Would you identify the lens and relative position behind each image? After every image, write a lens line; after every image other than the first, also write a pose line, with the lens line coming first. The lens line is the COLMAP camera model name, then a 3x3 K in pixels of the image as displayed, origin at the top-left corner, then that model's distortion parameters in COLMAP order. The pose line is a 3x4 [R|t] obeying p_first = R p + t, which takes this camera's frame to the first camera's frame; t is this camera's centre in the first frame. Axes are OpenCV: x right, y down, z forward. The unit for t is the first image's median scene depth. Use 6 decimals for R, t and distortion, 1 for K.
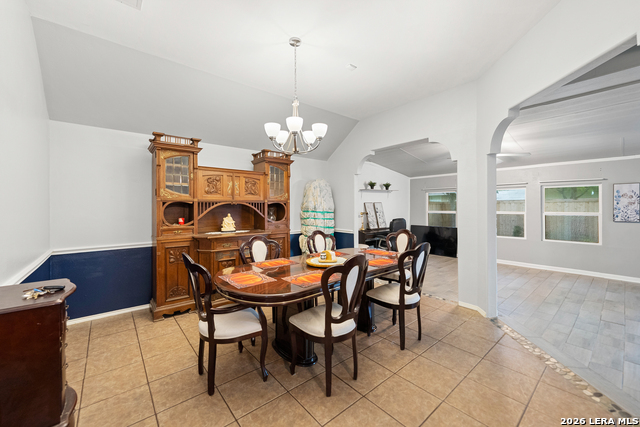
lens RADIAL K [[253.1, 0, 321.0], [0, 253.1, 208.1], [0, 0, 1]] dist [0.002003, 0.000269]
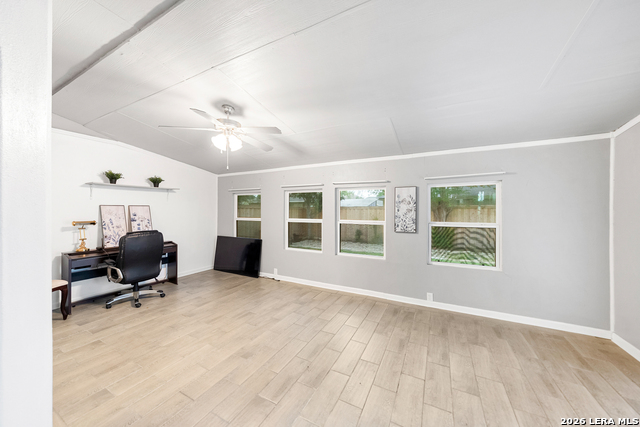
lens RADIAL K [[224.8, 0, 319.4], [0, 224.8, 213.0], [0, 0, 1]] dist [-0.003525, -0.000170]
pose [[0.925221, 0.006003, 0.379382, 0.601978], [-0.007007, 0.999975, 0.001266, -0.008875], [-0.379365, -0.003829, 0.925239, 0.382384]]
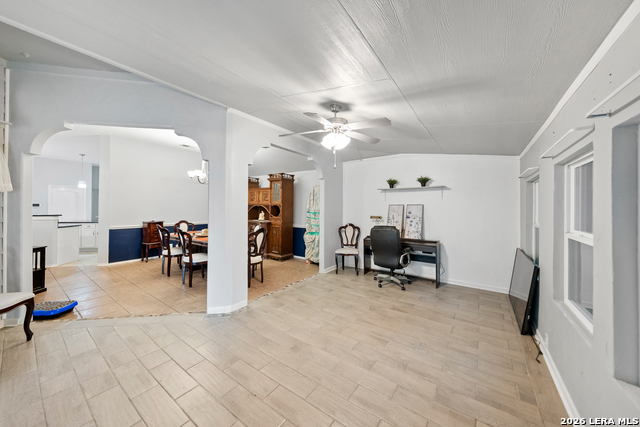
lens RADIAL K [[224.8, 0, 320.1], [0, 224.8, 207.5], [0, 0, 1]] dist [-0.003525, -0.000170]
pose [[0.254624, 0.009545, -0.966993, 1.088964], [-0.015828, 0.999858, 0.005701, -0.017580], [0.966911, 0.013854, 0.254739, 0.769978]]
